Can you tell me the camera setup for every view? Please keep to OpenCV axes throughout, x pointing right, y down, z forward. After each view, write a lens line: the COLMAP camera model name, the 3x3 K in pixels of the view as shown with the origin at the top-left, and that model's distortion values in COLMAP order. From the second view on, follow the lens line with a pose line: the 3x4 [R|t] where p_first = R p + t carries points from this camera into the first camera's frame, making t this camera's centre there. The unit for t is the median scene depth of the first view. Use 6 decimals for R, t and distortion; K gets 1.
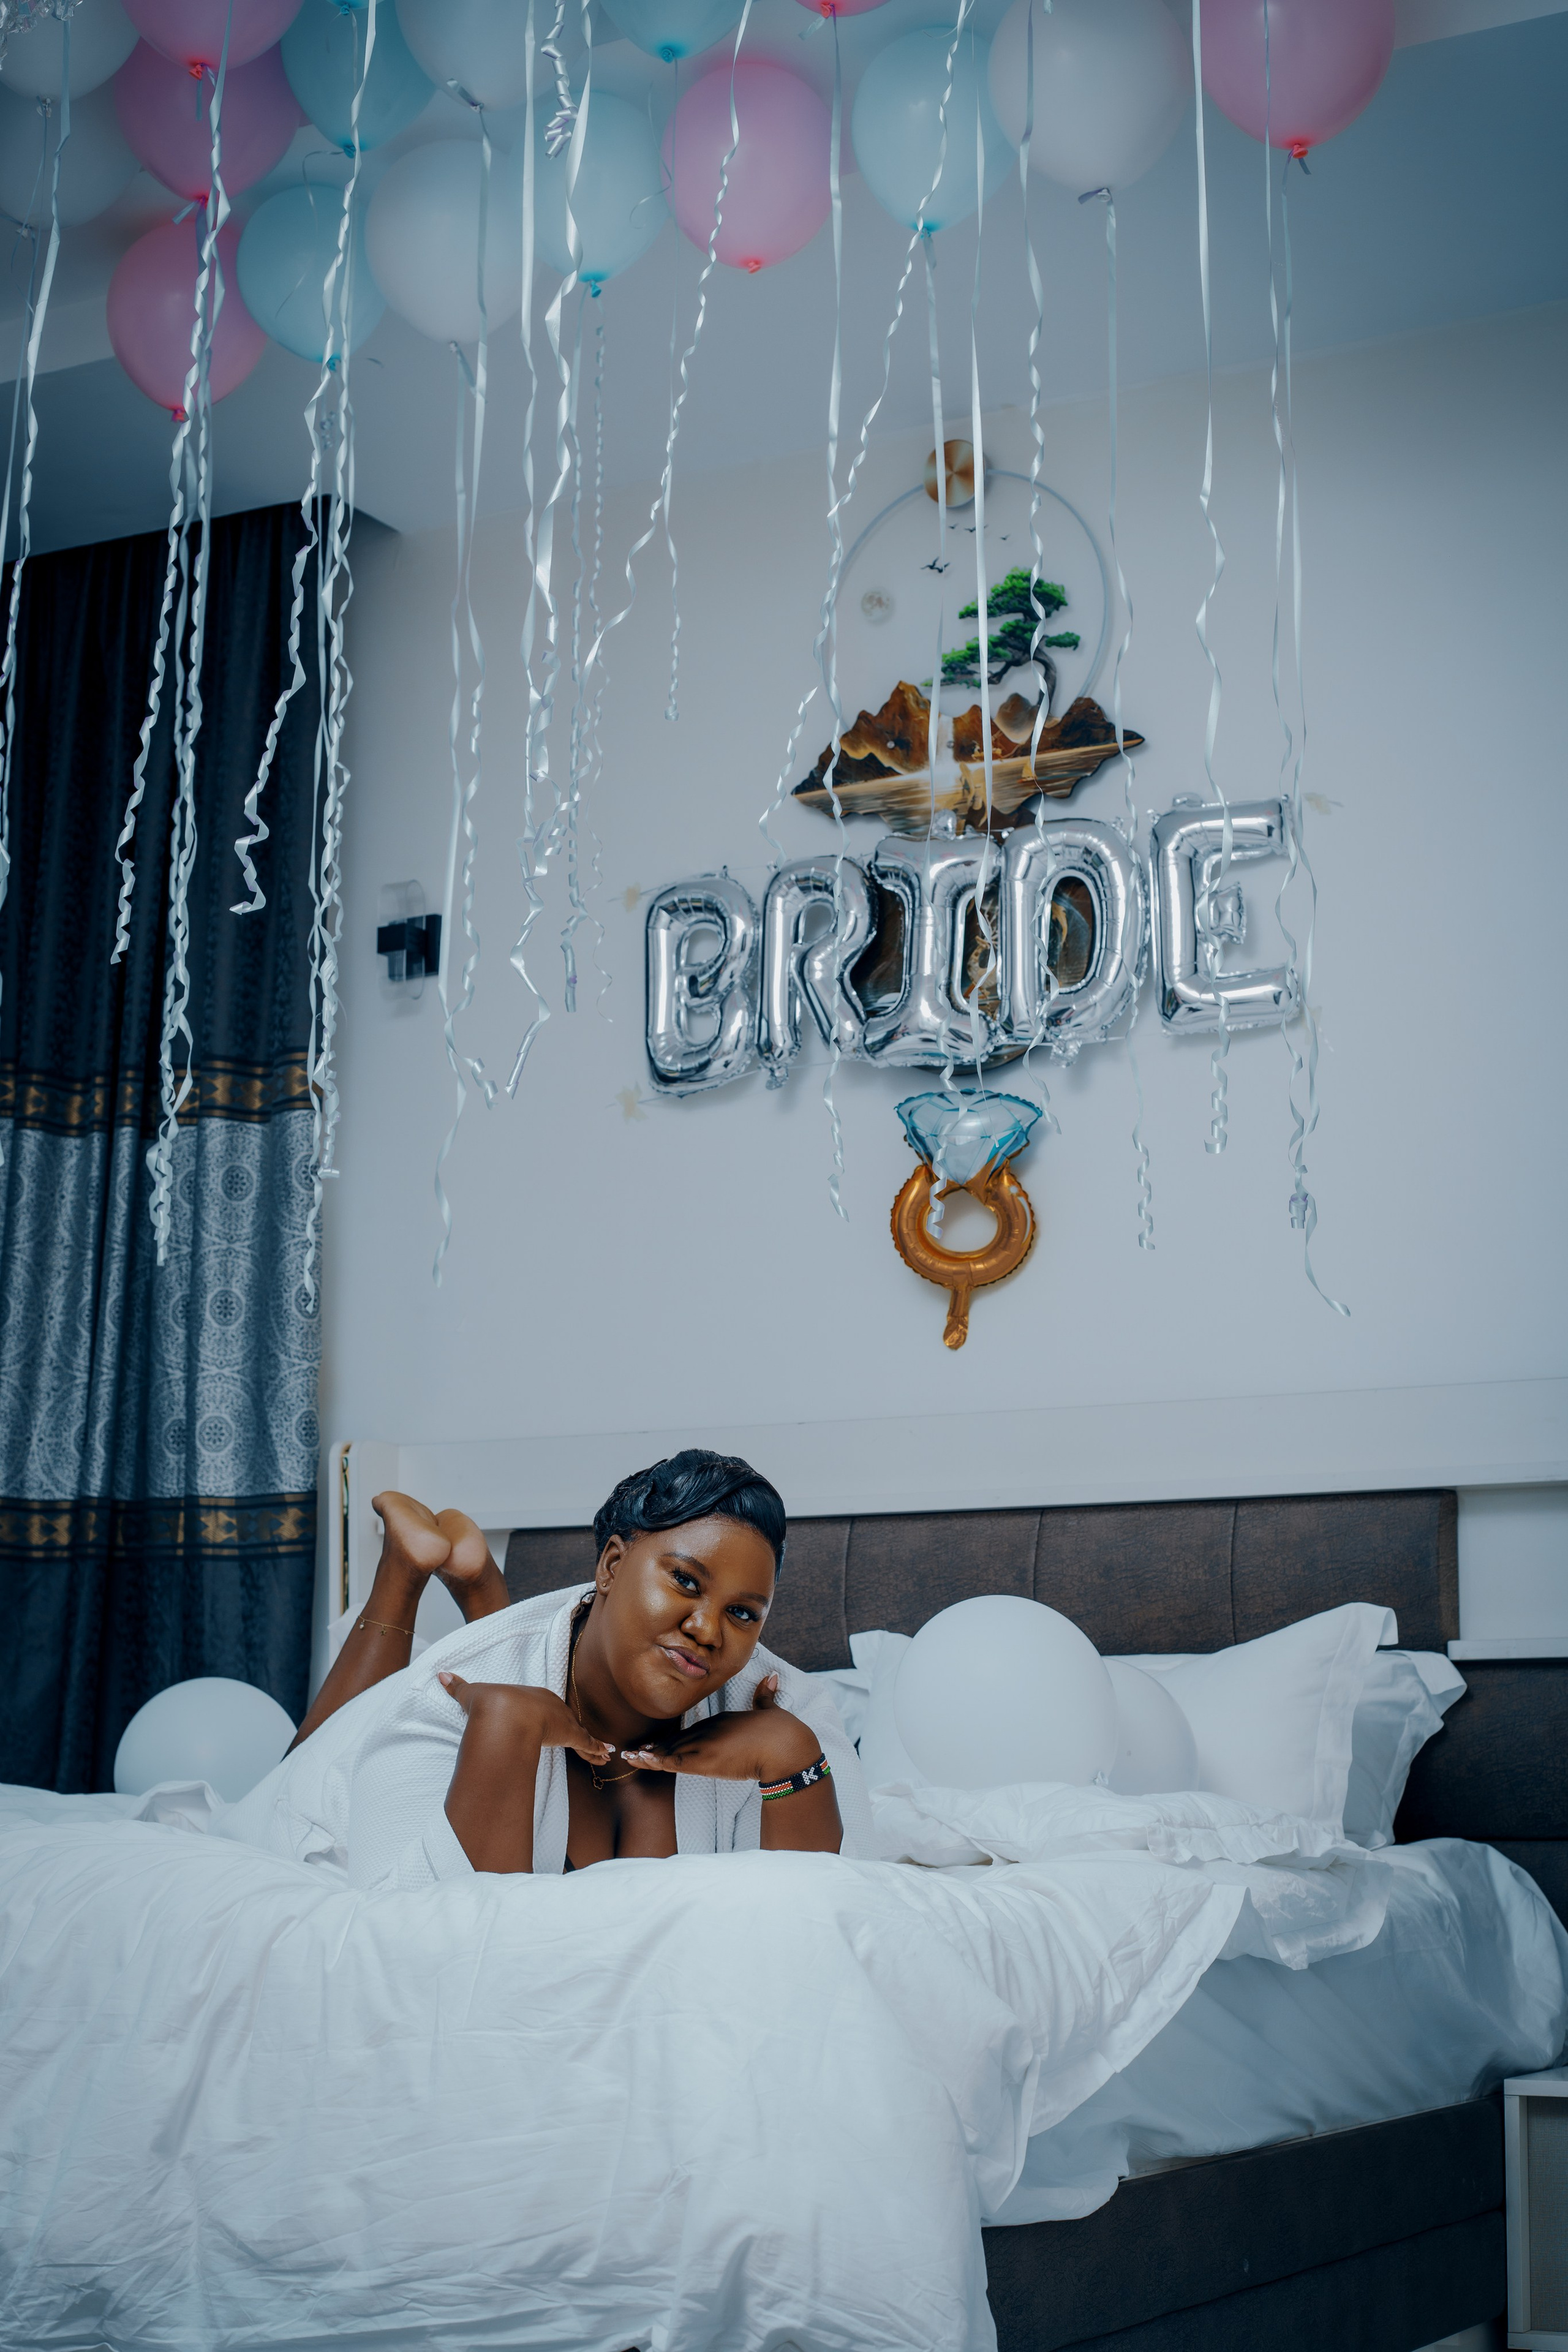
lens RADIAL K [[3051.2, 0, 784.0], [0, 3051.2, 1176.0], [0, 0, 1]] dist [-0.007714, -0.009052]
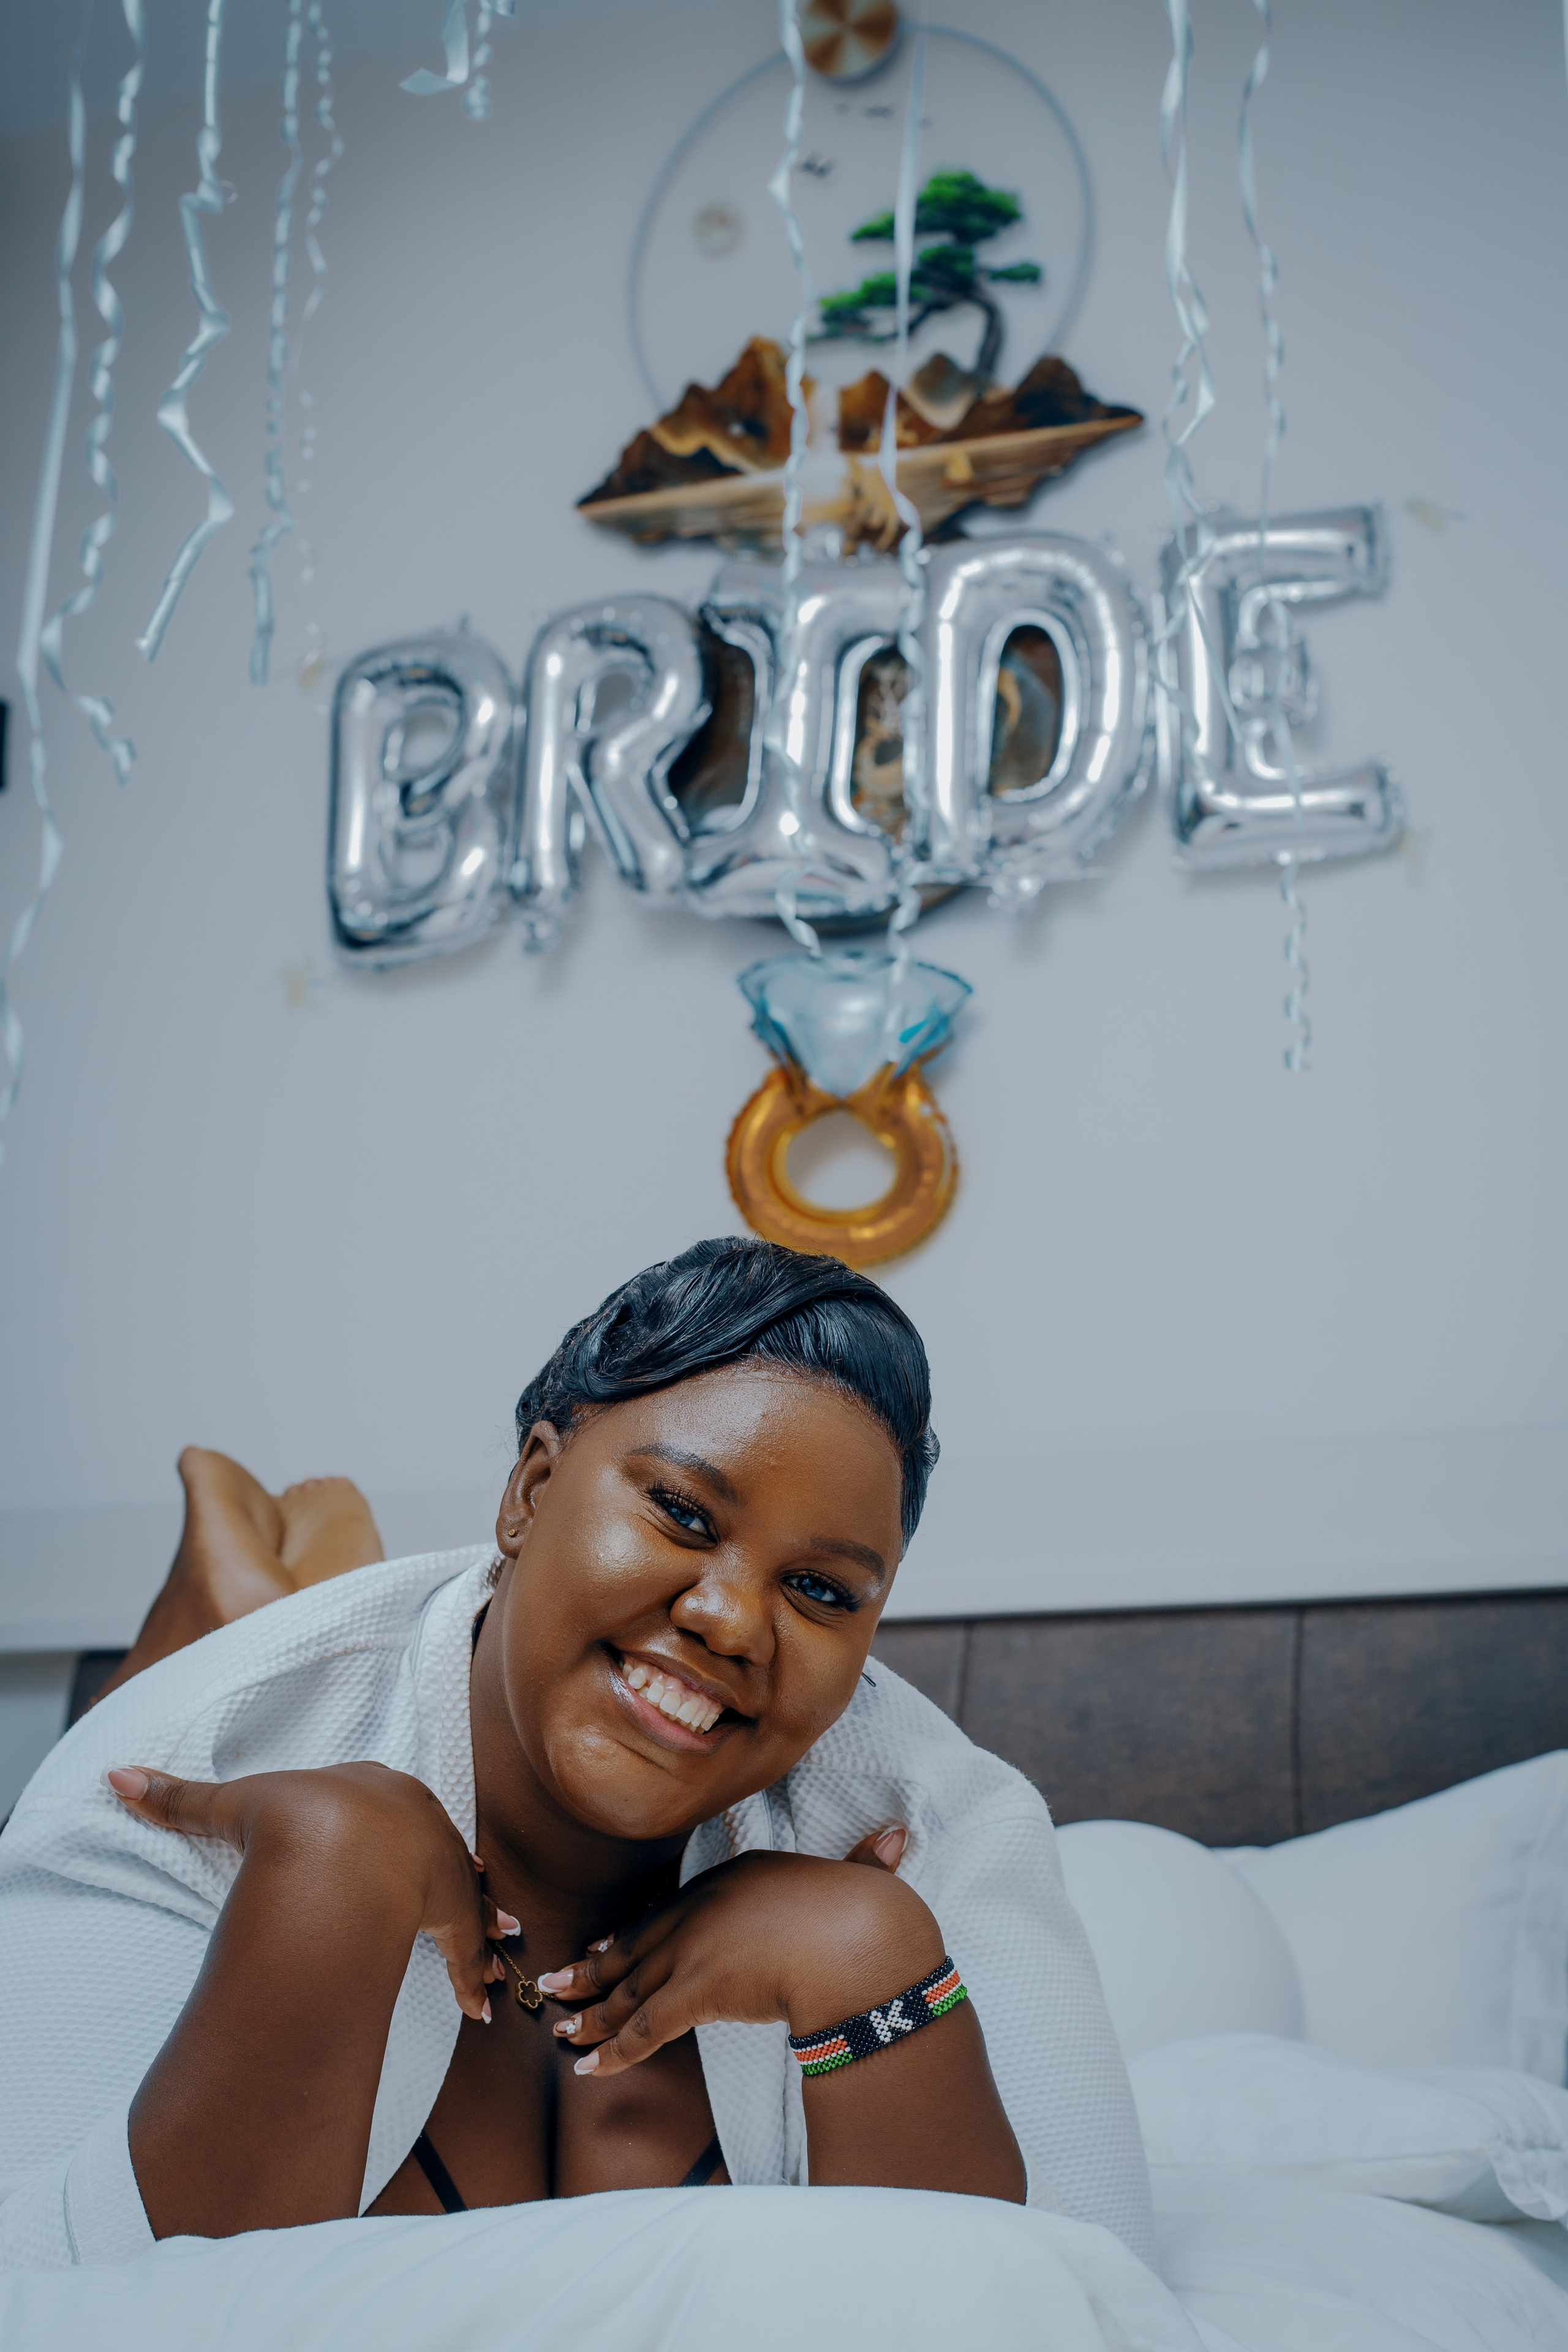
lens RADIAL K [[3437.1, 0, 712.6], [0, 3437.1, 1171.7], [0, 0, 1]] dist [-0.080409, -0.040394]
pose [[0.993298, 0.039331, 0.108681, -0.043296], [-0.032126, 0.997218, -0.067263, 0.064625], [-0.111025, 0.063321, 0.991798, 0.302909]]
